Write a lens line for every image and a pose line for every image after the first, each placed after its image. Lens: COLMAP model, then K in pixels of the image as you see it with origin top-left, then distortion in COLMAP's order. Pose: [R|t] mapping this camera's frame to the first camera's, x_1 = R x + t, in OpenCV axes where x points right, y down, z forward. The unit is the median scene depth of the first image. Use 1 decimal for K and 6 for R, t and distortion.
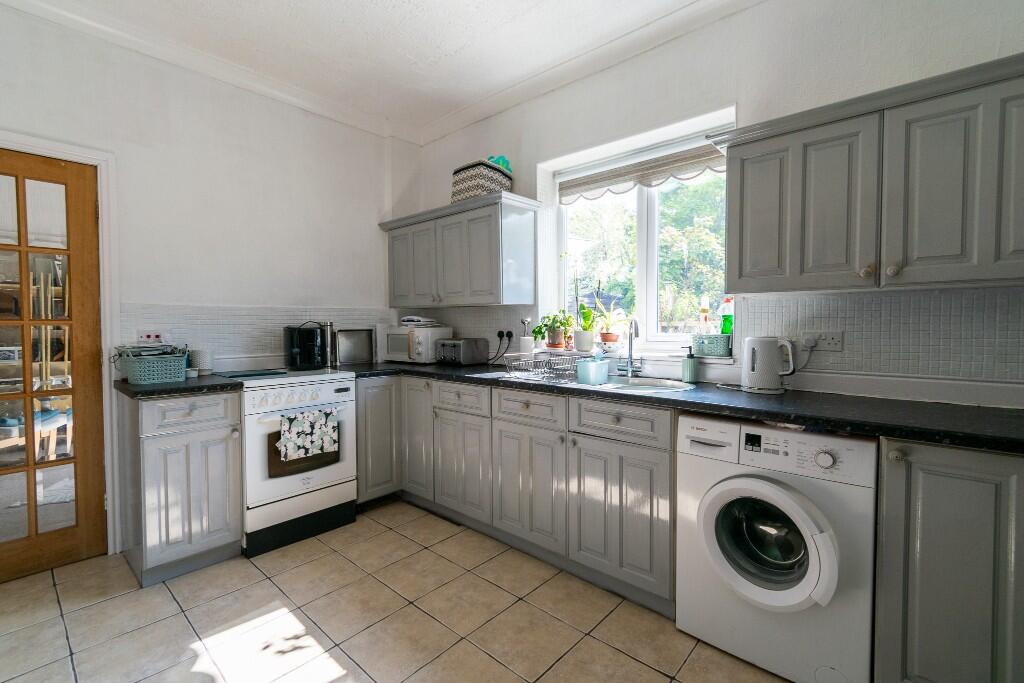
lens RADIAL K [[452.9, 0, 514.1], [0, 452.9, 336.5], [0, 0, 1]] dist [-0.000702, -0.000919]
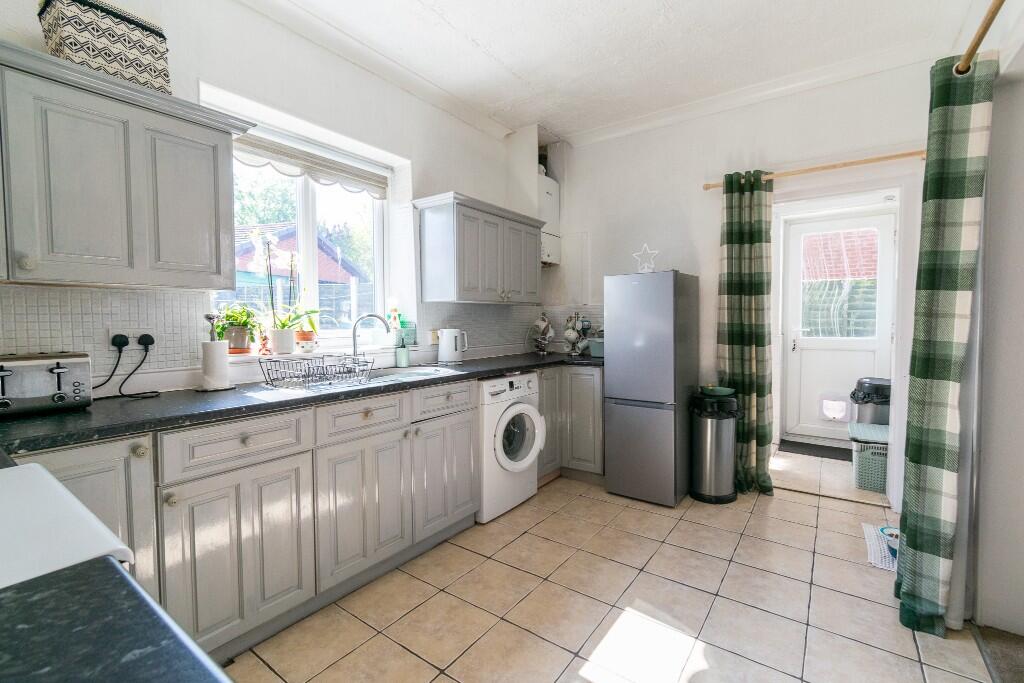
lens RADIAL K [[452.9, 0, 512.7], [0, 452.9, 341.7], [0, 0, 1]] dist [-0.000702, -0.000919]
pose [[-0.104626, -0.041331, 0.993652, -0.912064], [0.036958, 0.998284, 0.045415, -0.016163], [-0.993825, 0.041475, -0.102919, 0.851600]]
